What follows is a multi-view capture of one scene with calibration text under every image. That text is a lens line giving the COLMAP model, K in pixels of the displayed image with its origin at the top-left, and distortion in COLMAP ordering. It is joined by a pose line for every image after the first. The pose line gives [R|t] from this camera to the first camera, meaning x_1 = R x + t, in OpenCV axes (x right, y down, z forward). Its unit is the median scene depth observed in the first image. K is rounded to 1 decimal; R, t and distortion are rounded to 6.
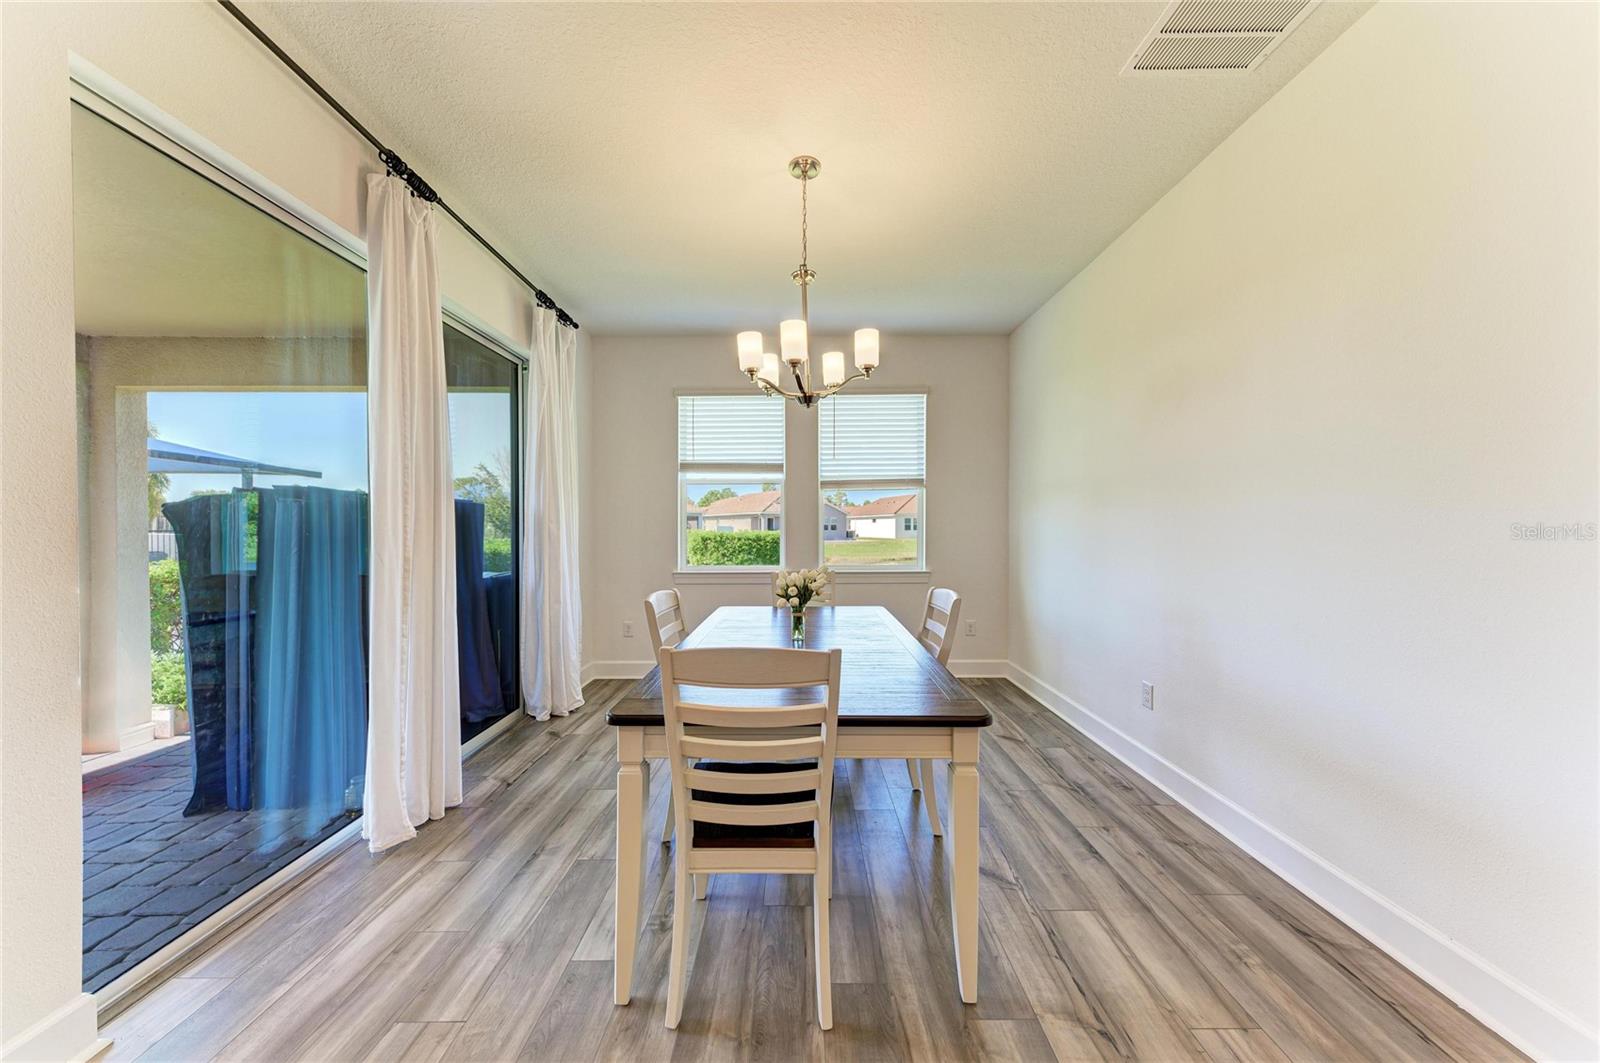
lens RADIAL K [[547.5, 0, 800.1], [0, 547.5, 534.0], [0, 0, 1]] dist [0.014700, -0.002400]
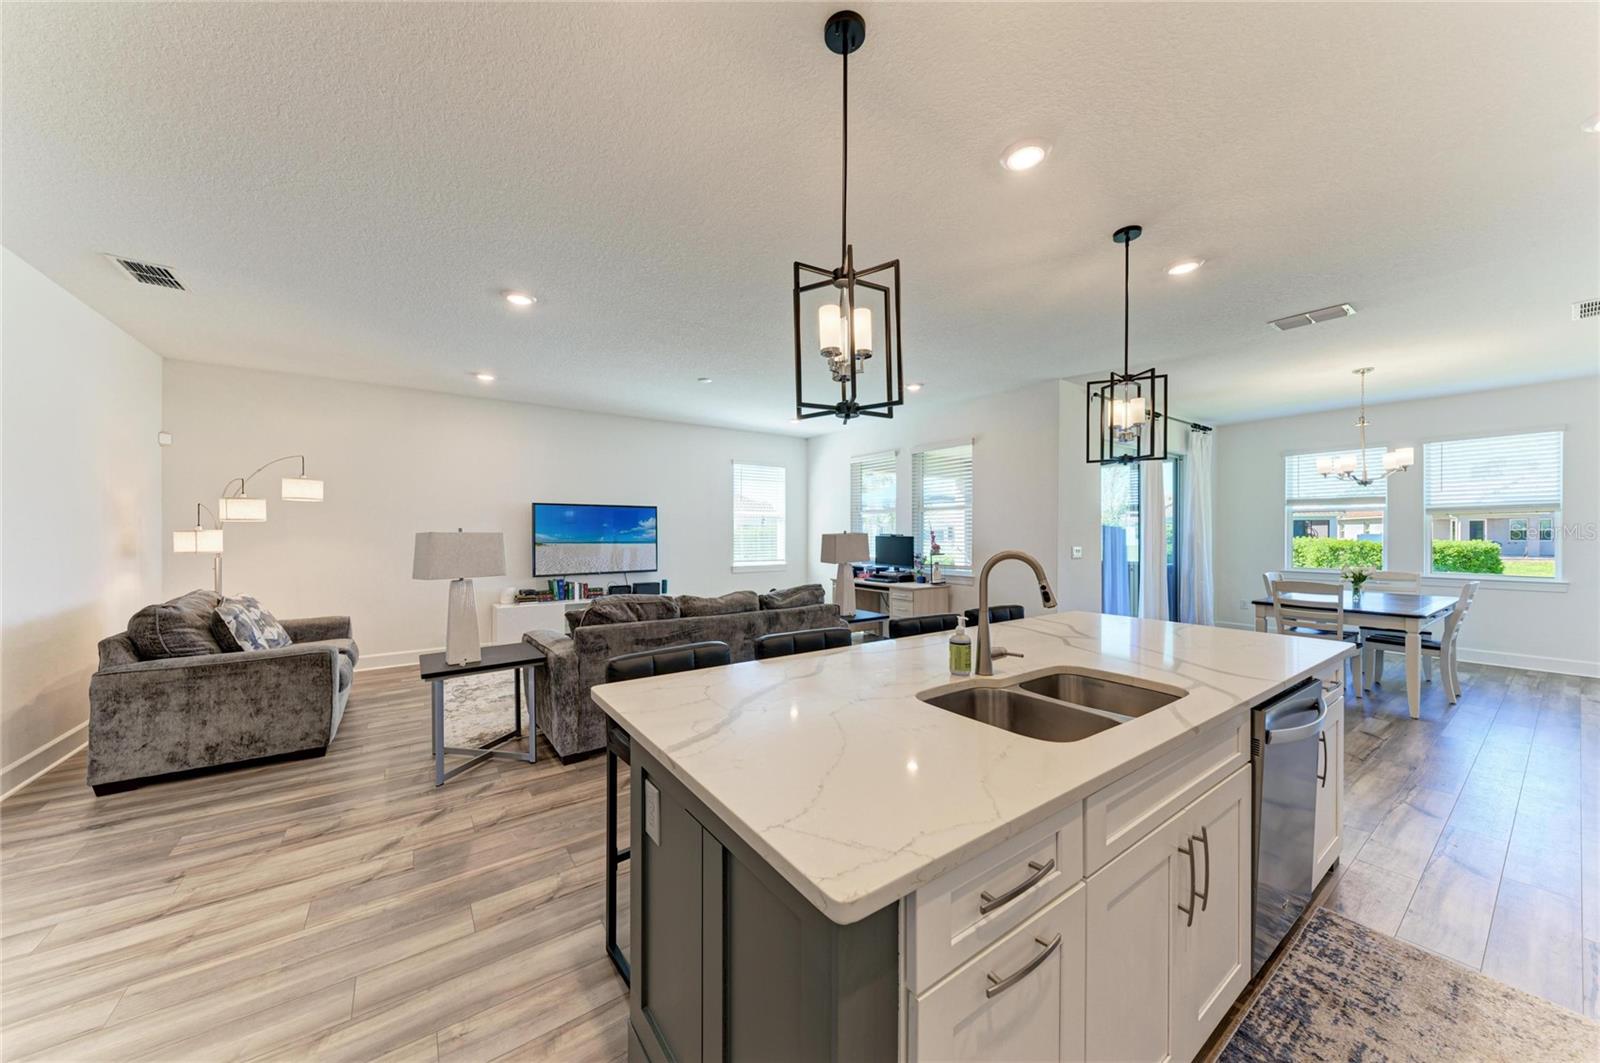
lens RADIAL K [[547.5, 0, 801.3], [0, 547.5, 529.5], [0, 0, 1]] dist [0.014700, -0.002400]
pose [[0.582512, -0.000486, -0.812822, 0.359530], [-0.013218, 0.999862, -0.010071, -0.018646], [0.812715, 0.016611, 0.582425, -1.460174]]
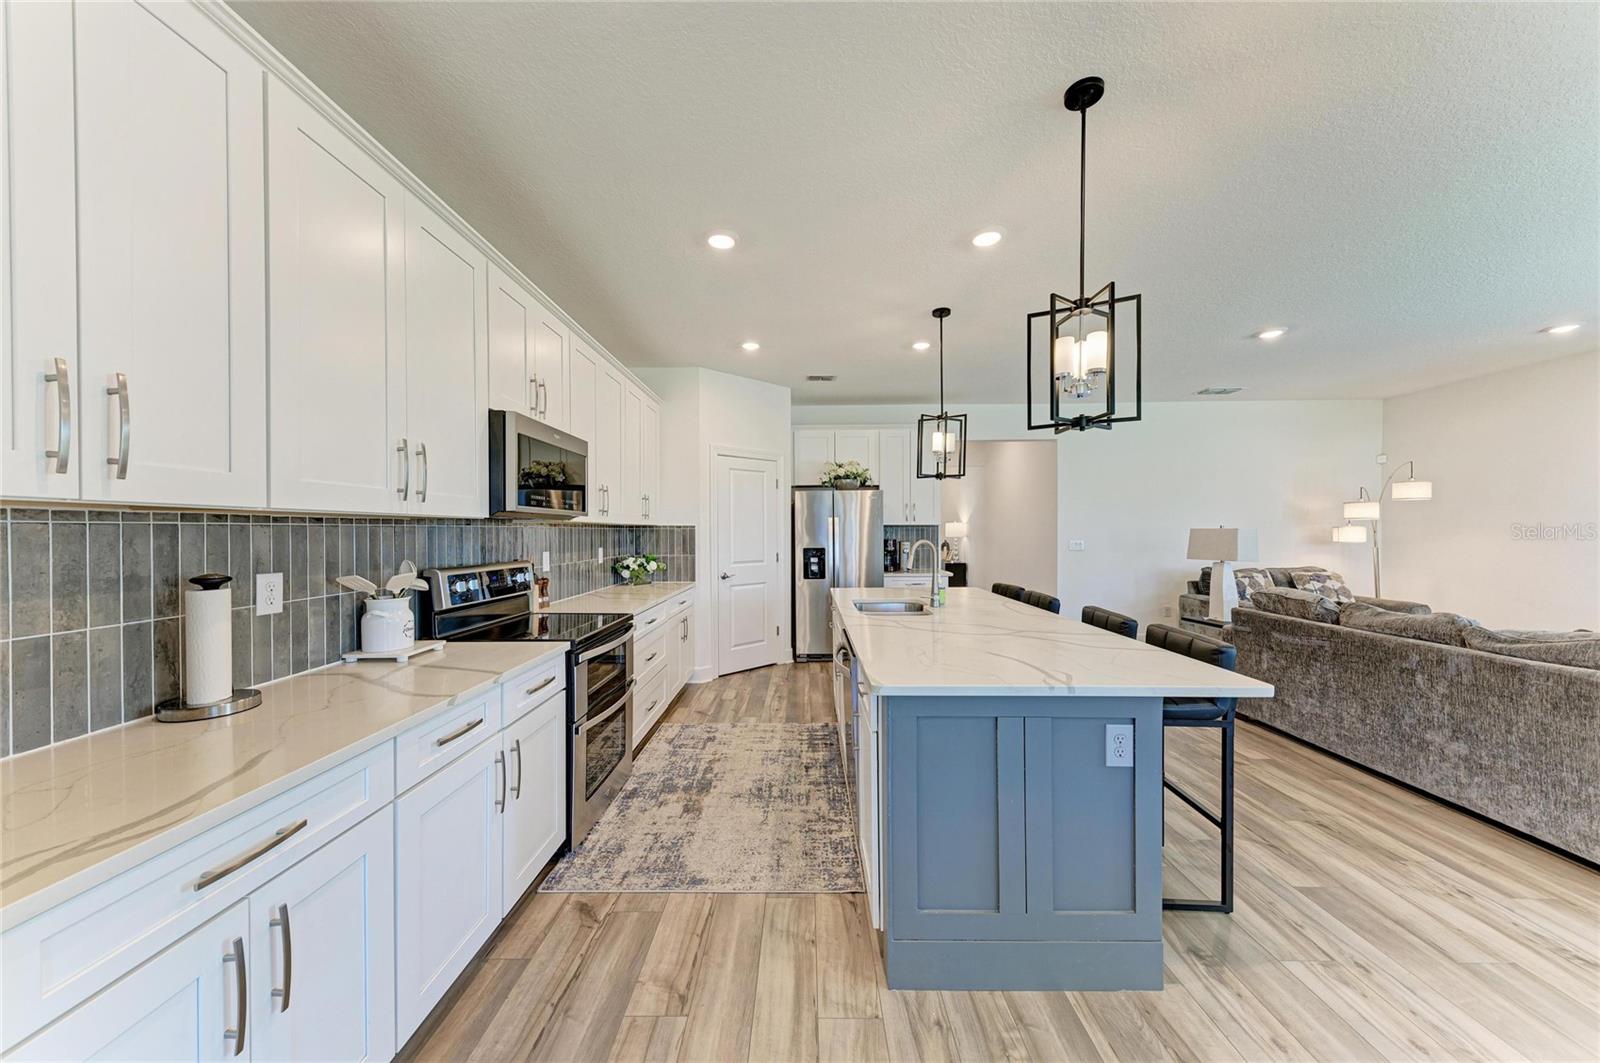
lens RADIAL K [[547.5, 0, 798.0], [0, 547.5, 534.1], [0, 0, 1]] dist [0.014700, -0.002400]
pose [[-0.999832, 0.009179, 0.015853, 0.251851], [0.009472, 0.999783, 0.018550, -0.037767], [-0.015679, 0.018697, -0.999702, 0.042679]]
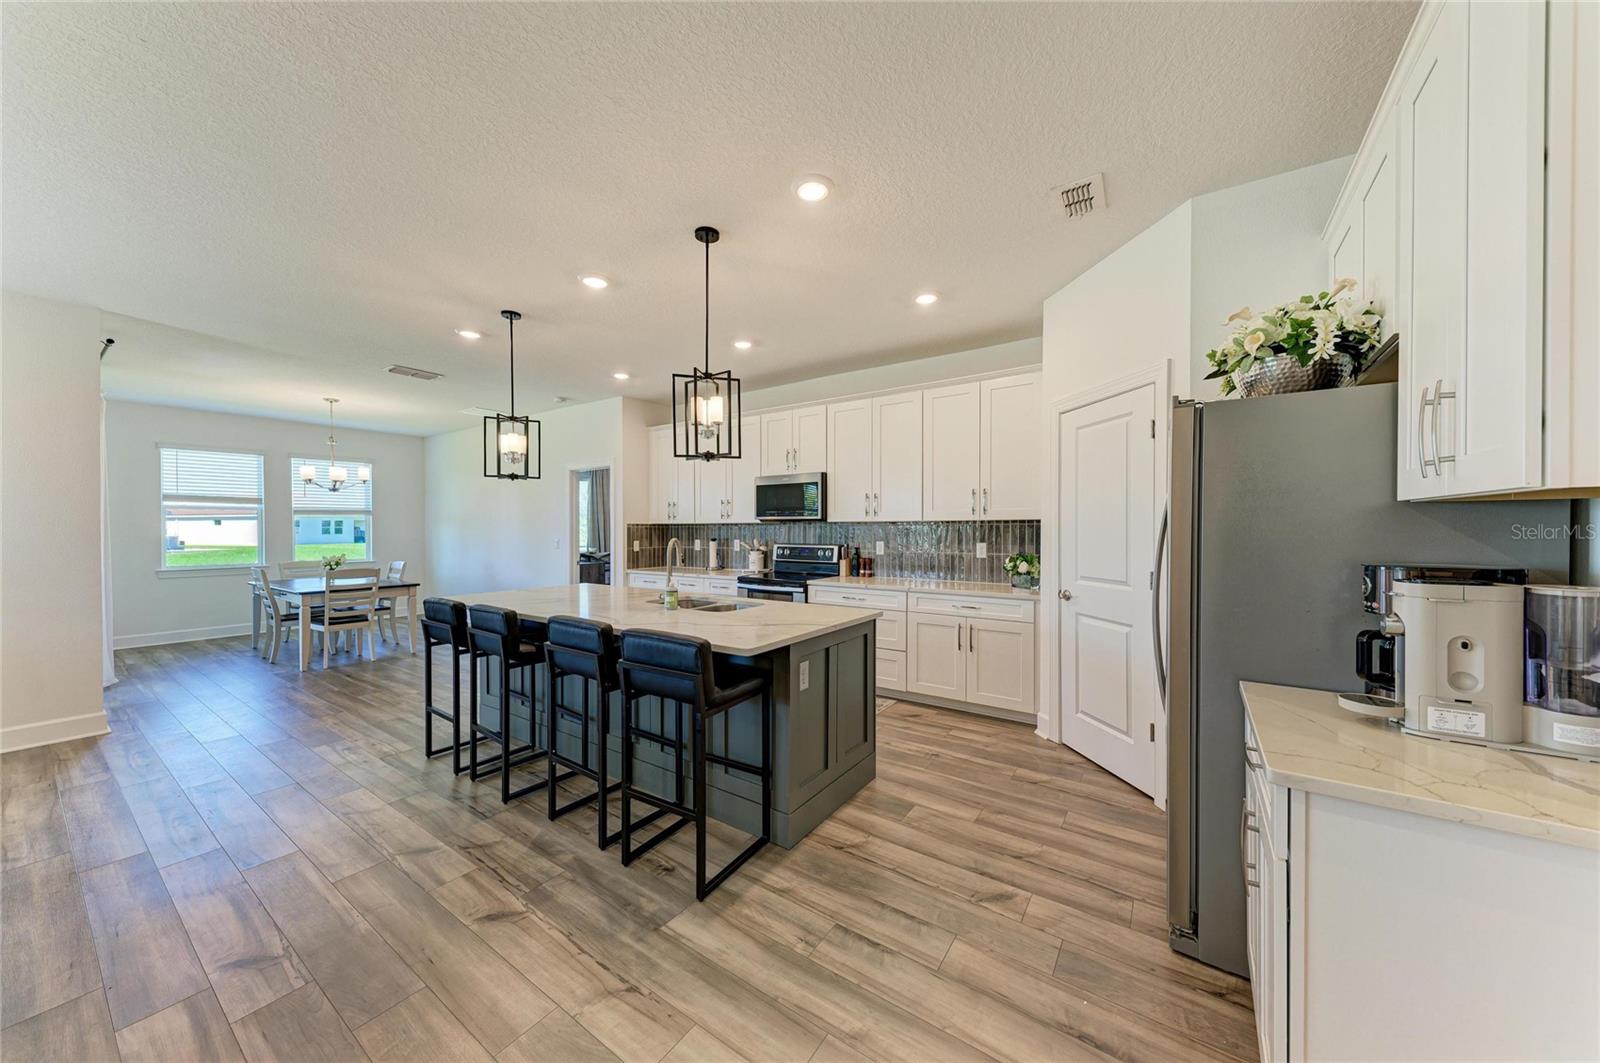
lens RADIAL K [[547.5, 0, 801.6], [0, 547.5, 532.3], [0, 0, 1]] dist [0.014700, -0.002400]
pose [[0.569719, -0.003631, 0.821832, -0.667491], [0.010396, 0.999942, -0.002789, -0.012188], [-0.821774, 0.010132, 0.569724, -1.745440]]
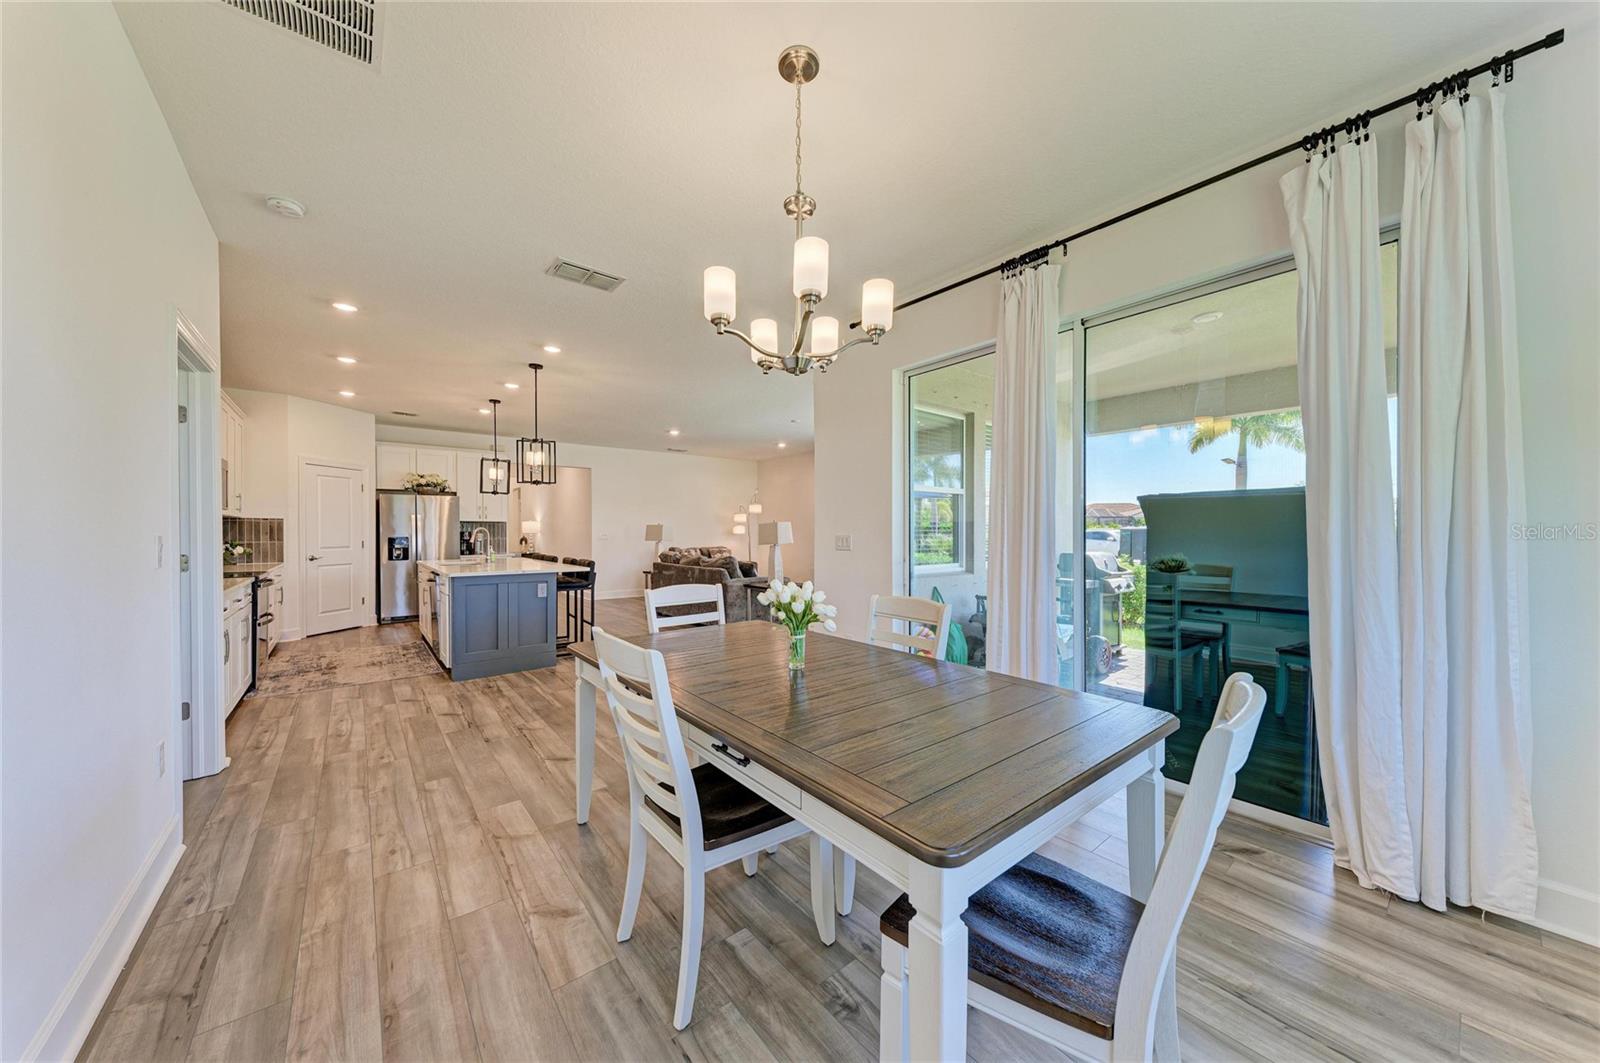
lens RADIAL K [[547.5, 0, 805.1], [0, 547.5, 531.8], [0, 0, 1]] dist [0.014700, -0.002400]
pose [[-0.773129, 0.006592, -0.634214, 0.379312], [-0.001857, 0.999918, 0.012656, -0.016840], [0.634246, 0.010963, -0.773054, 1.229580]]
